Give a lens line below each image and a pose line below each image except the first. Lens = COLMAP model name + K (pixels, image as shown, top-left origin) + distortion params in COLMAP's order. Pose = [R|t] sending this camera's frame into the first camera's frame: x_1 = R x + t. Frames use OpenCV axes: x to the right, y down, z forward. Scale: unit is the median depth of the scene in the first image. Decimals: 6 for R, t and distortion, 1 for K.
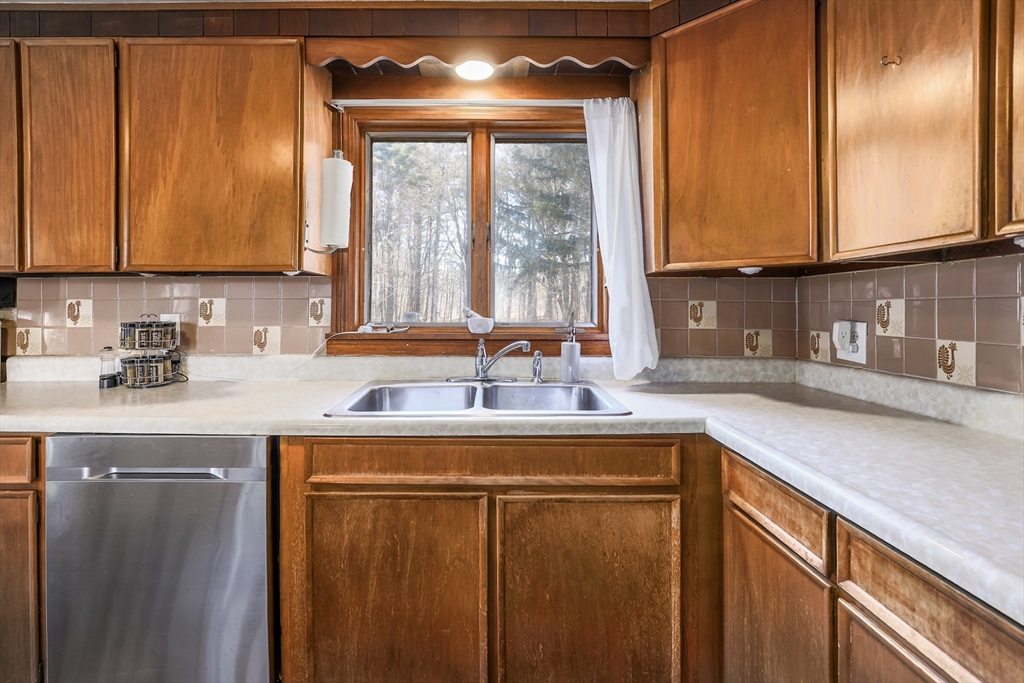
lens RADIAL K [[487.9, 0, 515.2], [0, 487.9, 345.1], [0, 0, 1]] dist [-0.012255, -0.000165]
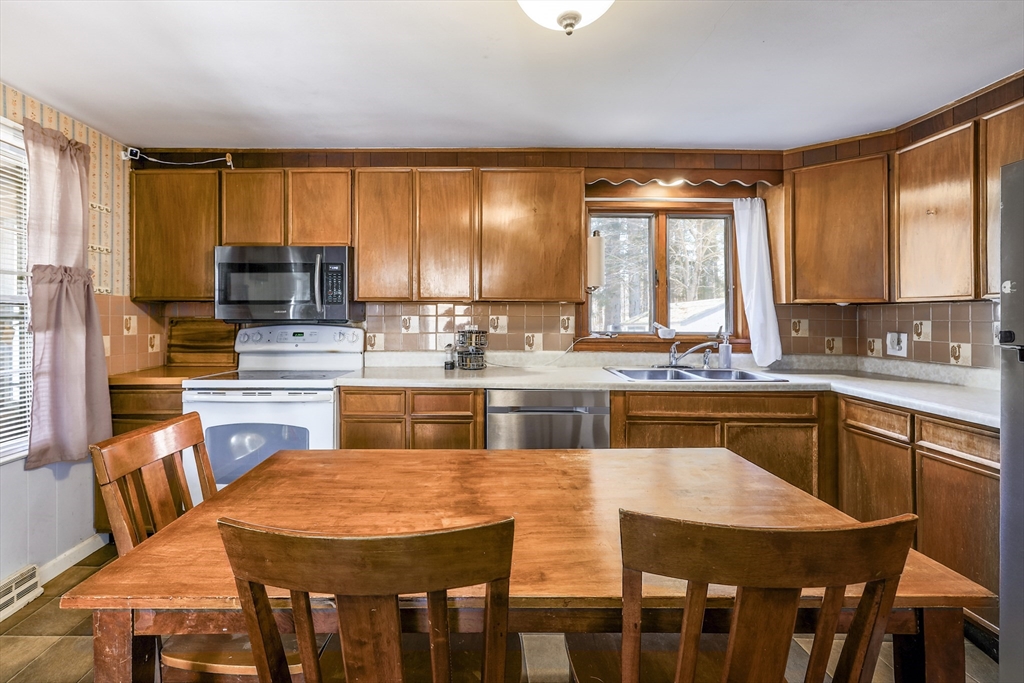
lens RADIAL K [[475.0, 0, 512.0], [0, 475.0, 341.5], [0, 0, 1]] dist [-0.016287, 0.000648]
pose [[0.999967, 0.005547, 0.005941, -0.711001], [-0.005410, 0.999723, -0.022914, 0.029451], [-0.006067, 0.022881, 0.999720, -0.688164]]
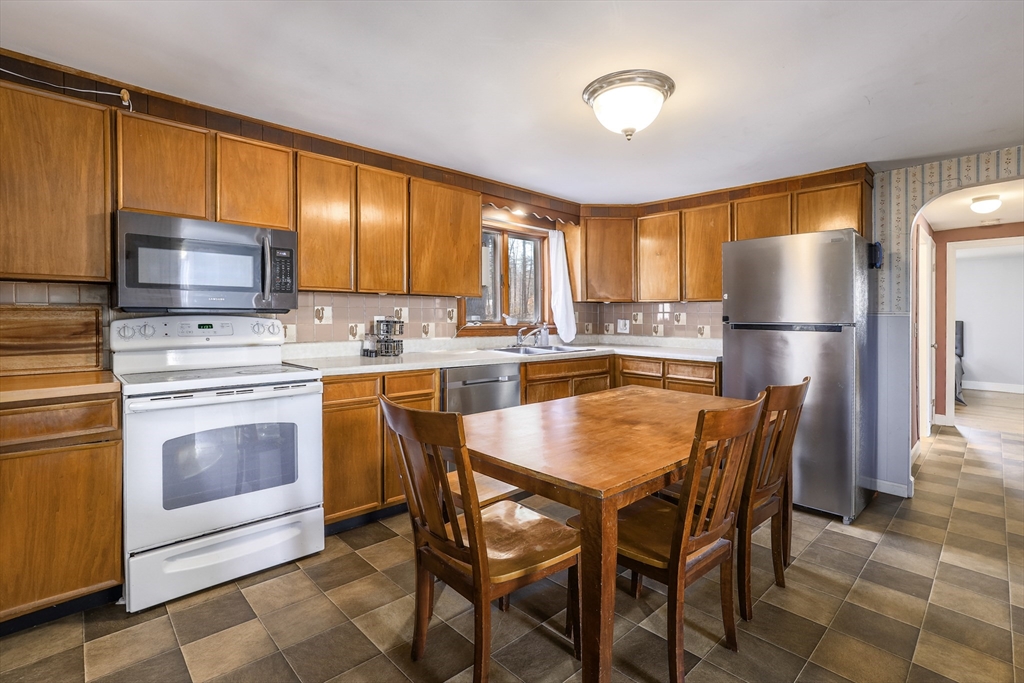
lens RADIAL K [[452.7, 0, 512.1], [0, 452.7, 342.2], [0, 0, 1]] dist [0.000836, 0.000022]
pose [[0.739624, -0.033694, 0.672177, -1.747895], [0.040692, 0.999158, 0.005310, 0.049284], [-0.671789, 0.023425, 0.740372, -0.628314]]
